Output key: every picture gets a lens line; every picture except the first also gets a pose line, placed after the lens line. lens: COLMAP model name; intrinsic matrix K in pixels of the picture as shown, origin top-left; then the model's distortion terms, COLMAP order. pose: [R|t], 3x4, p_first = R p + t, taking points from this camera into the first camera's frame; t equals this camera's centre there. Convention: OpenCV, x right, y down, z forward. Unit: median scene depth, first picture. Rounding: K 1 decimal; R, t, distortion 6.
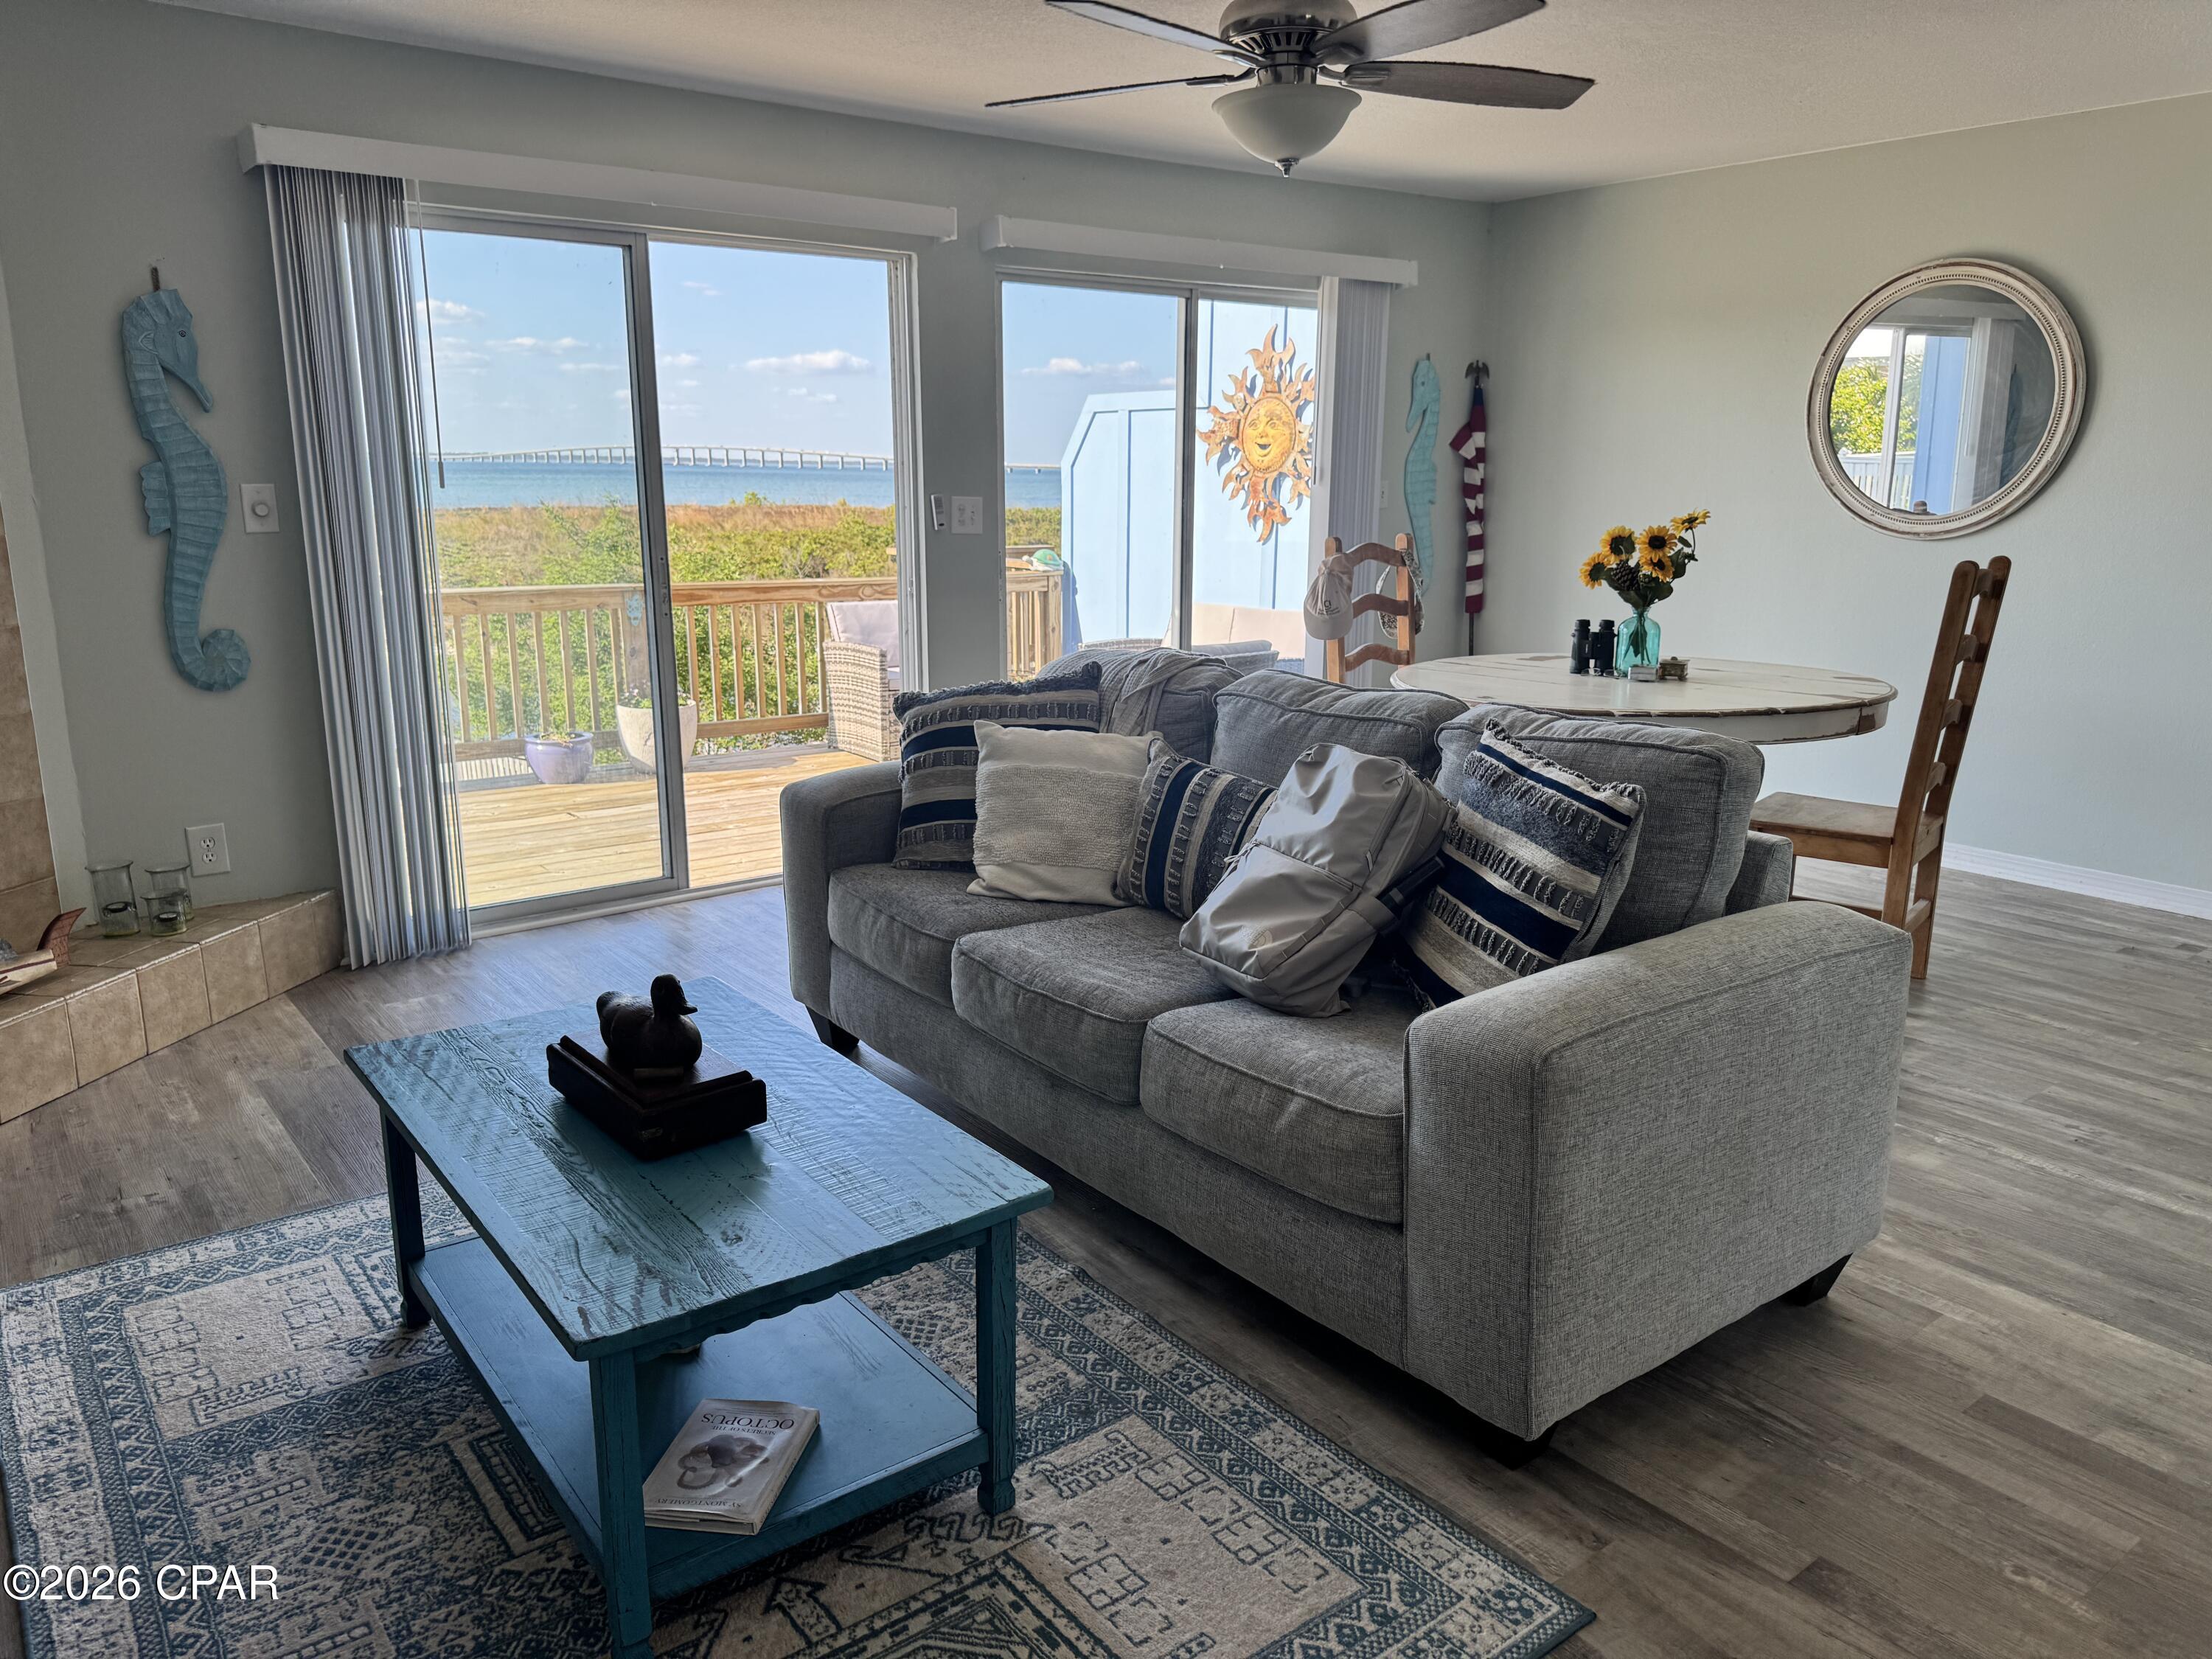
lens RADIAL K [[1546.0, 0, 1103.5], [0, 1546.0, 844.8], [0, 0, 1]] dist [0.165251, -0.364980]
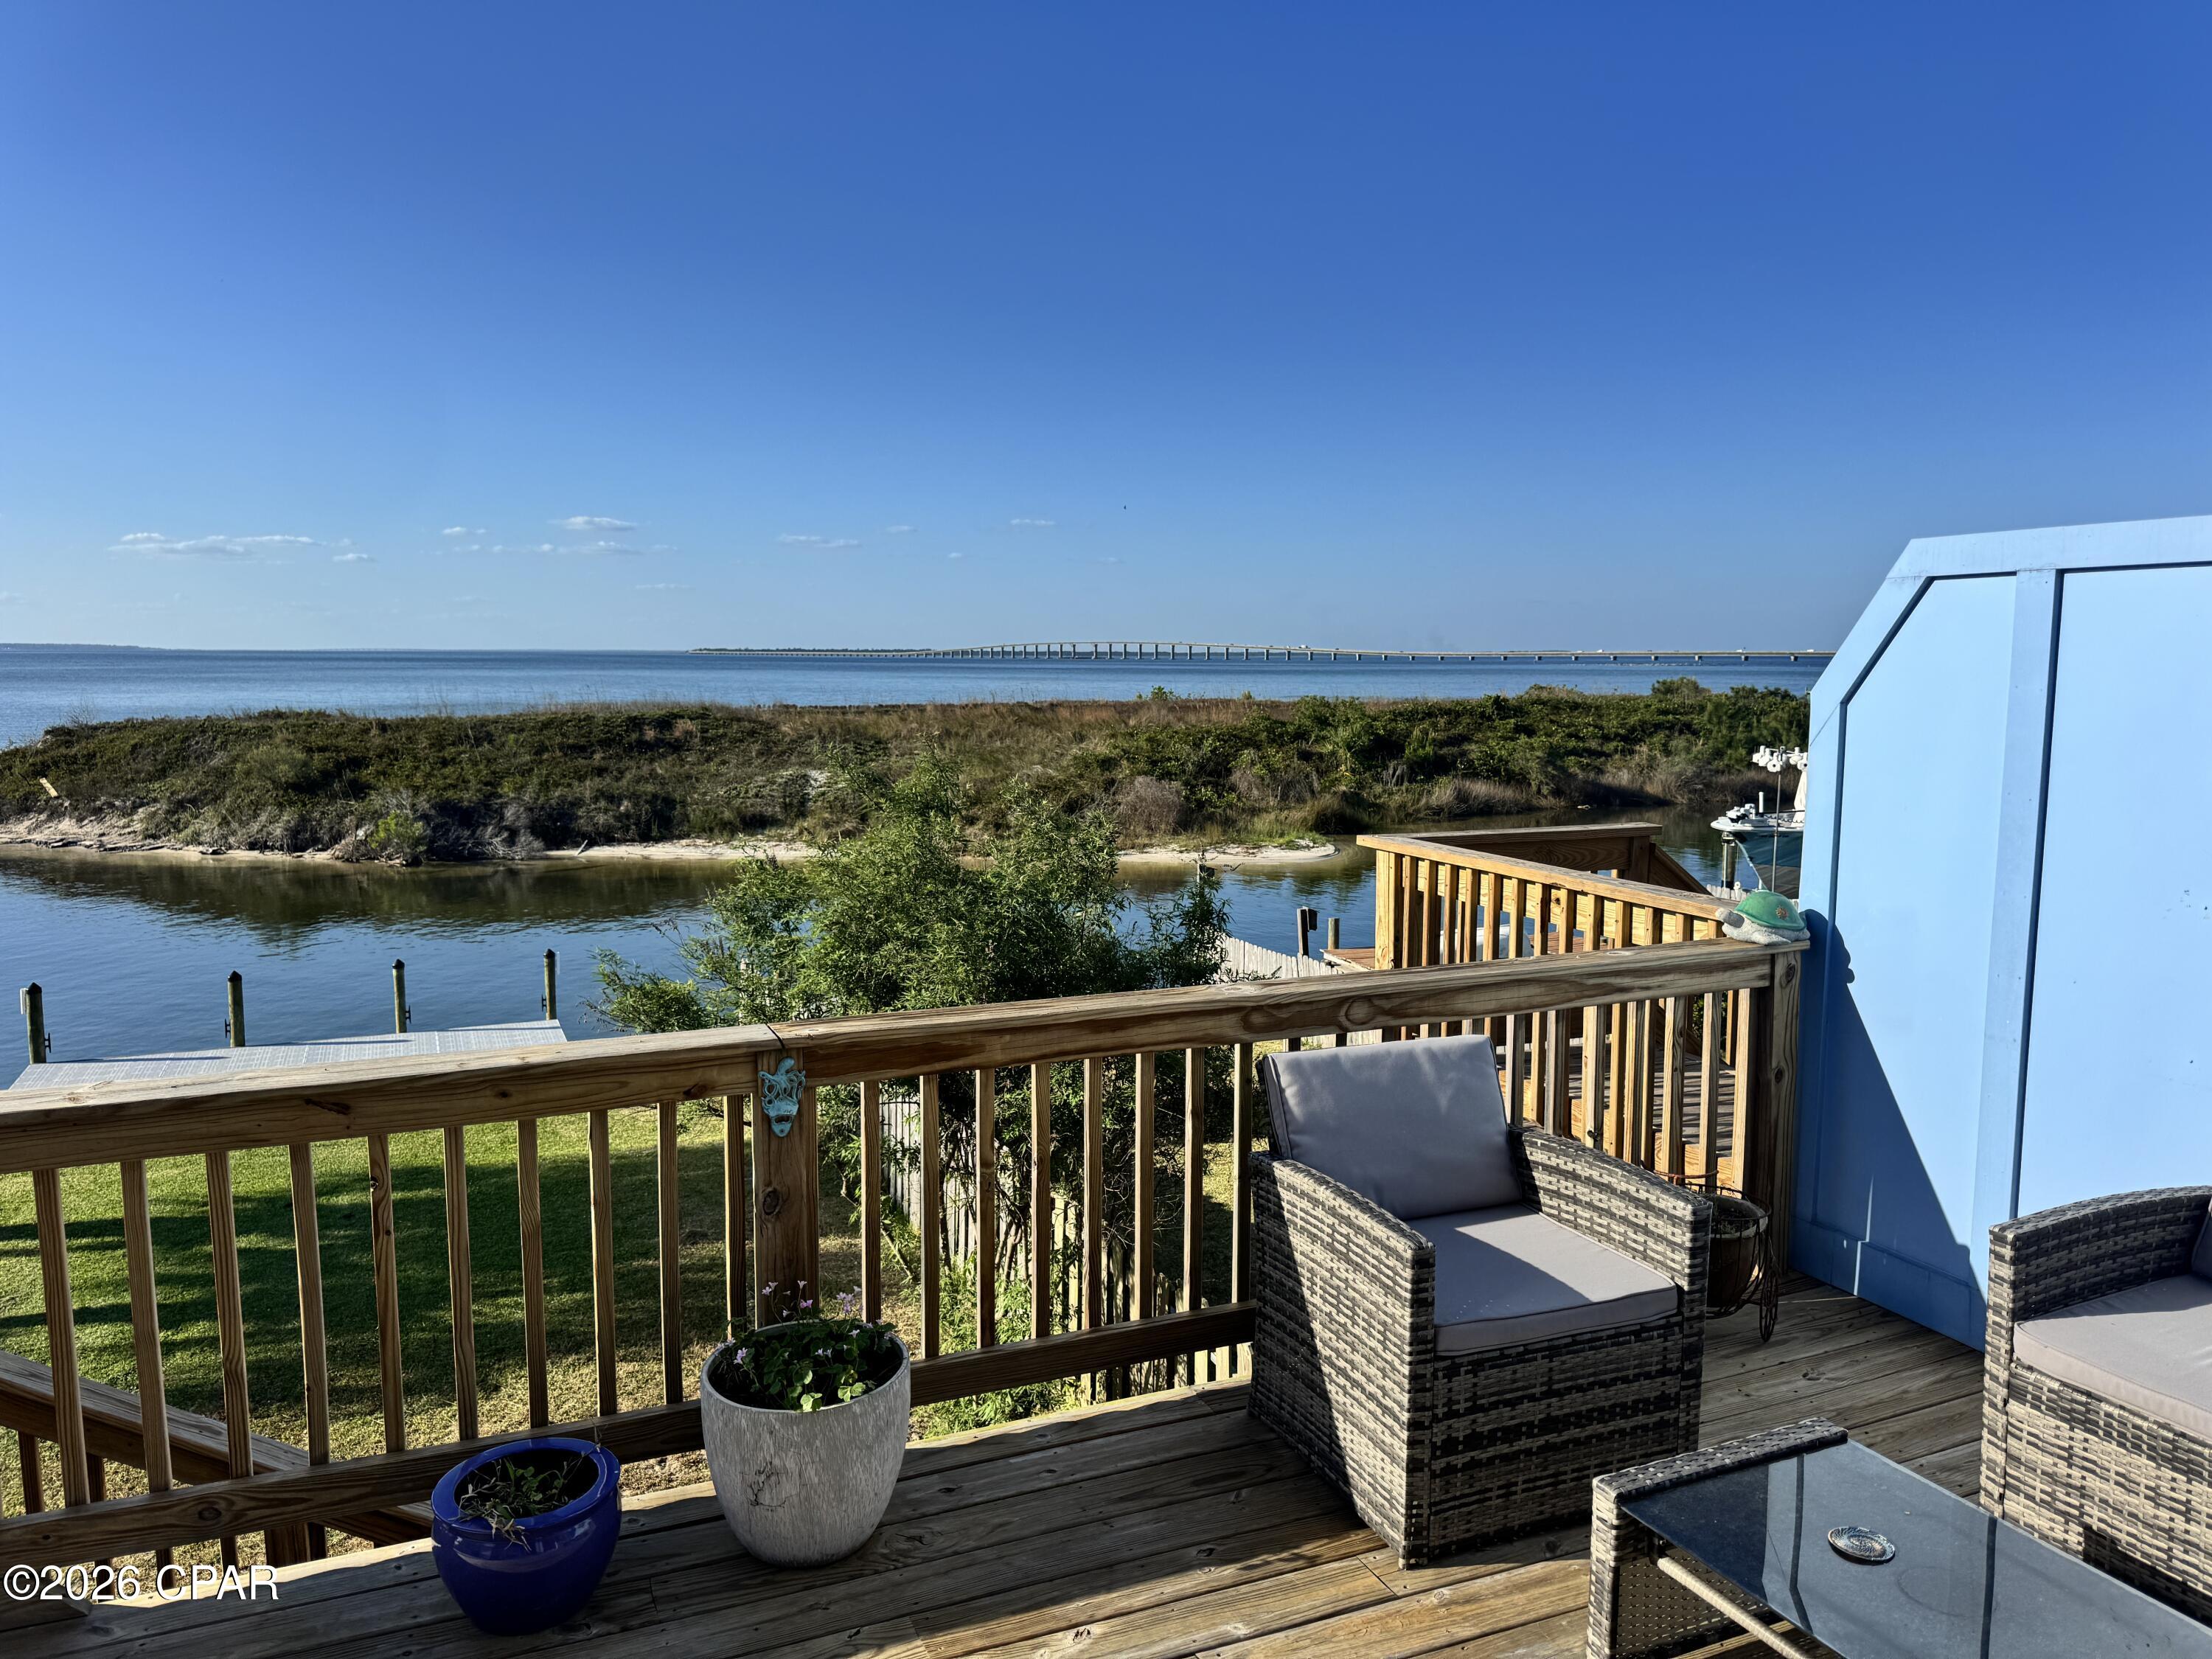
lens RADIAL K [[1546.0, 0, 1103.5], [0, 1546.0, 844.8], [0, 0, 1]] dist [0.165251, -0.364980]
pose [[0.968291, 0.022831, -0.248779, -0.154925], [-0.051660, 0.992591, -0.109979, -0.209477], [0.244424, 0.119343, 0.962296, 0.777335]]
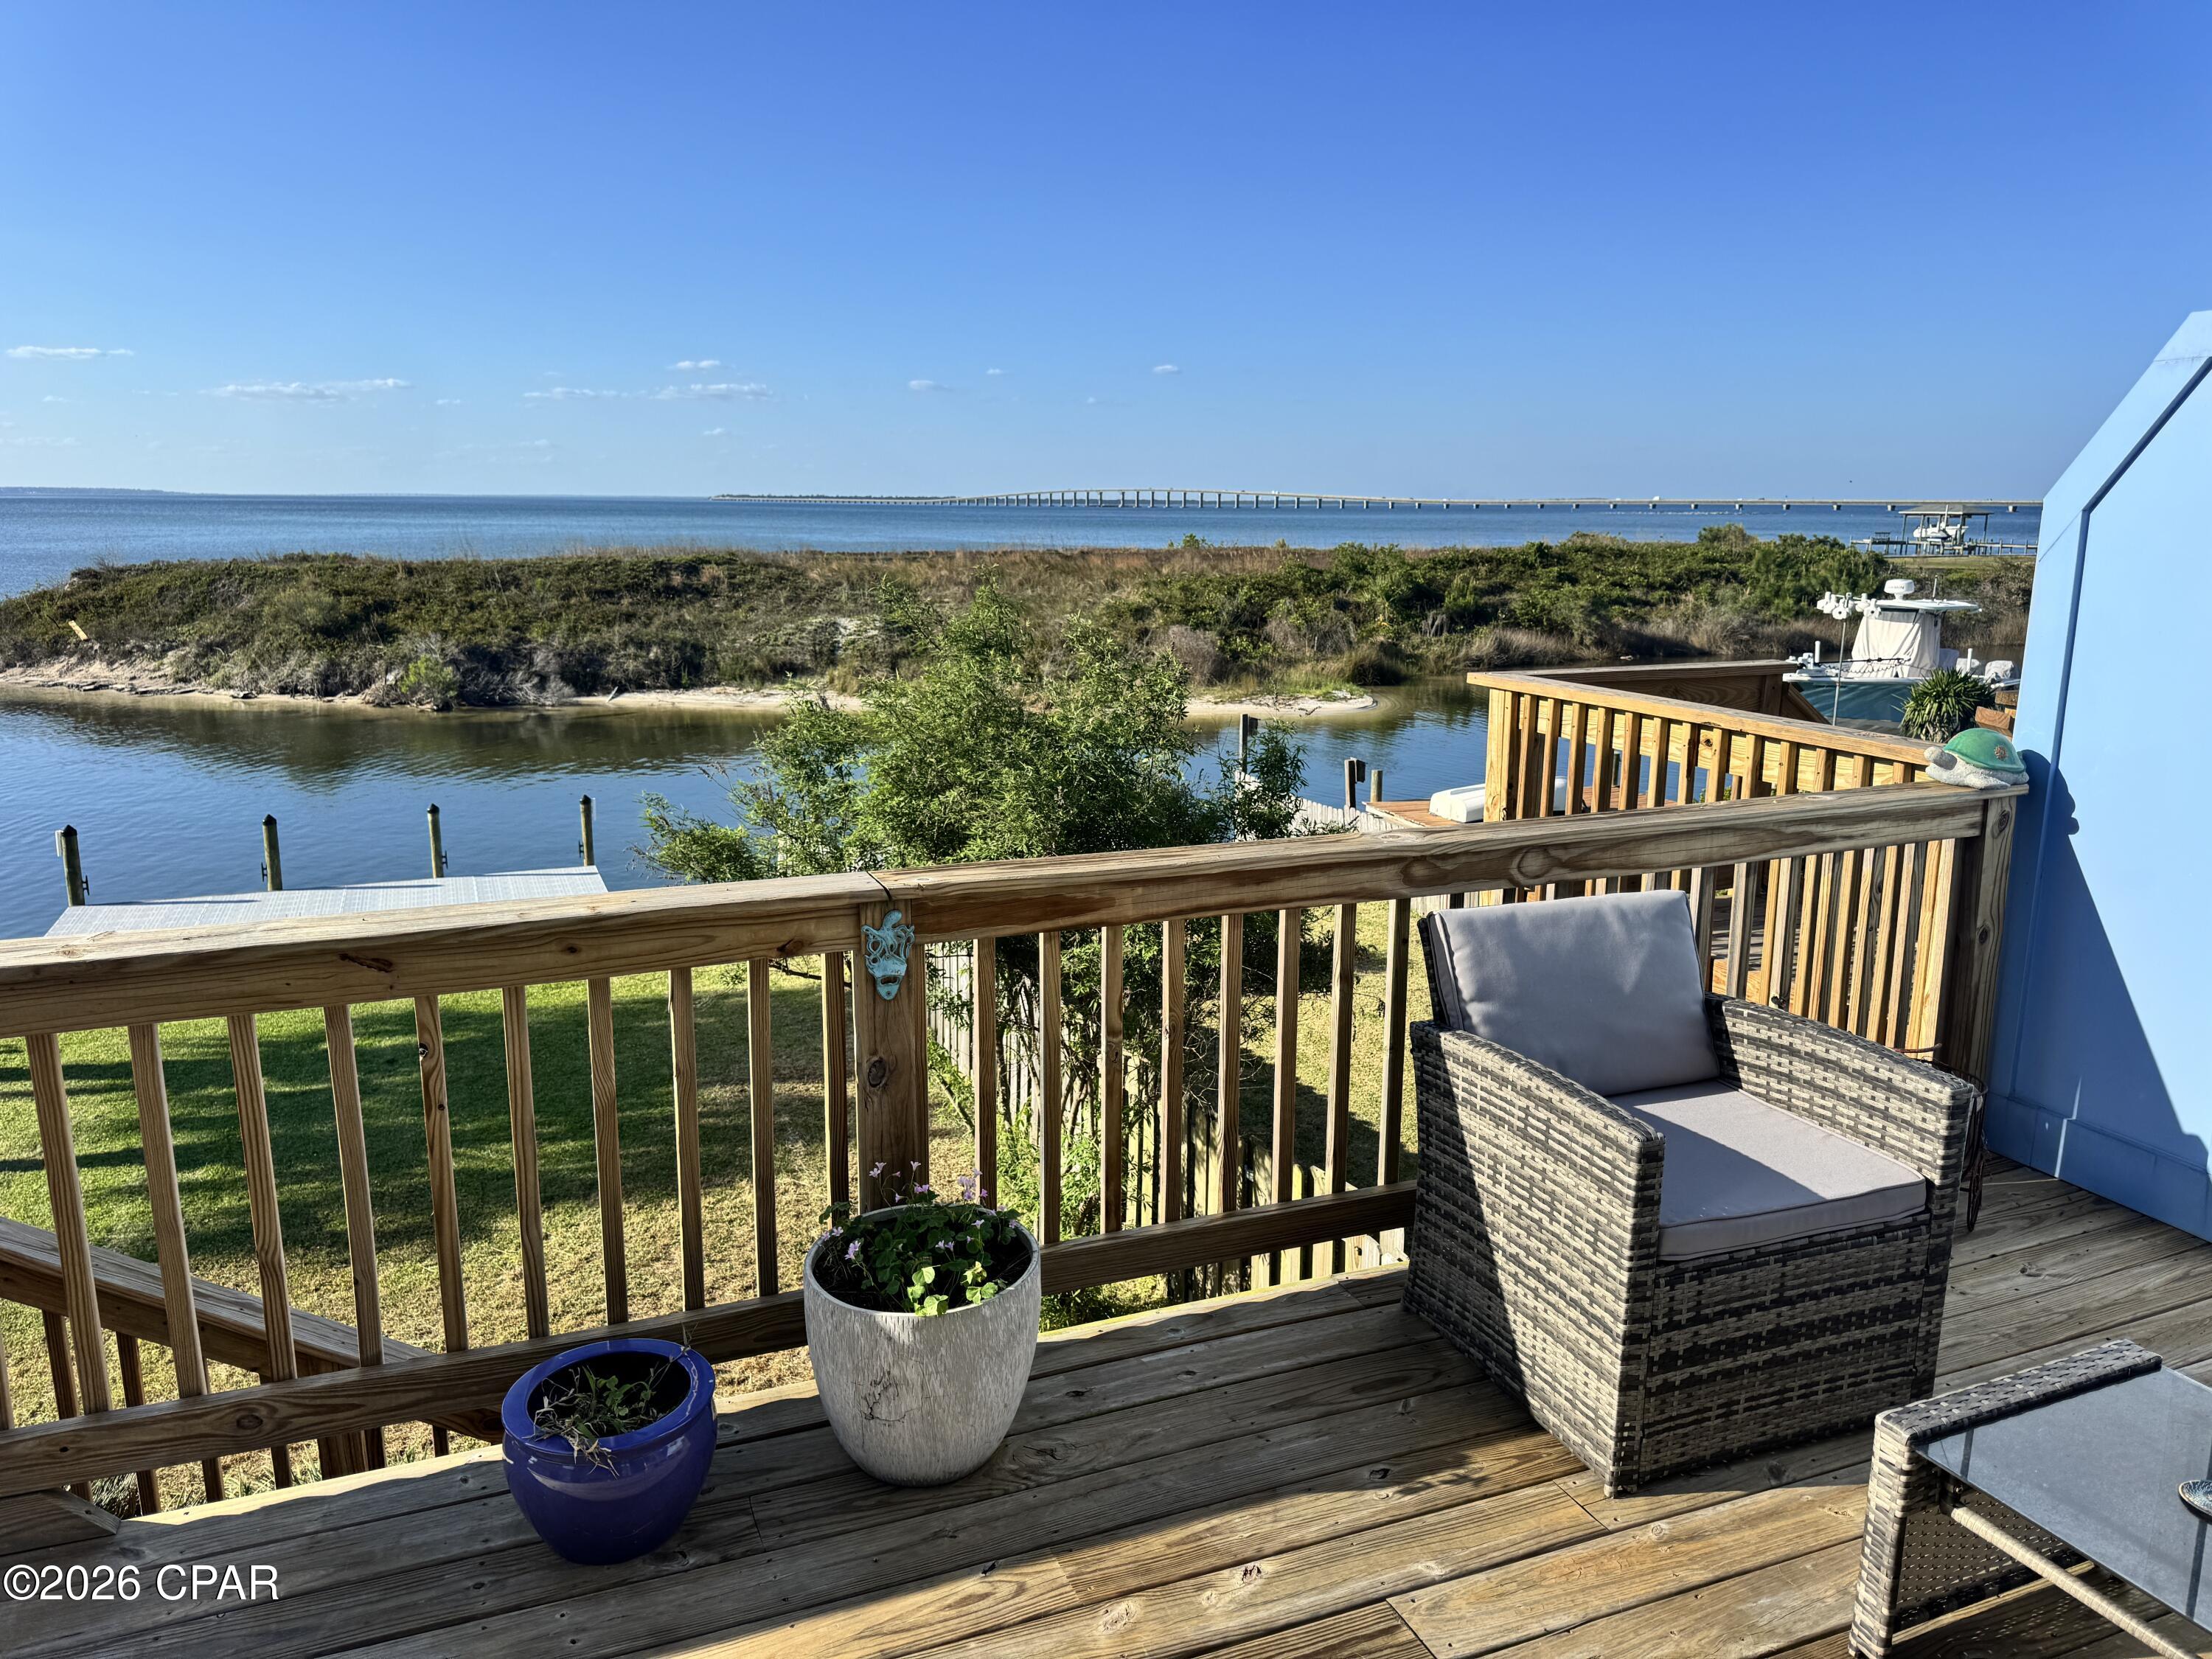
lens RADIAL K [[1542.6, 0, 1101.9], [0, 1542.6, 829.0], [0, 0, 1]] dist [0.188358, -0.436398]
pose [[0.963627, 0.049897, -0.262551, -0.203857], [-0.058357, 0.997995, -0.024518, -0.207136], [0.260801, 0.038947, 0.964607, 0.835035]]
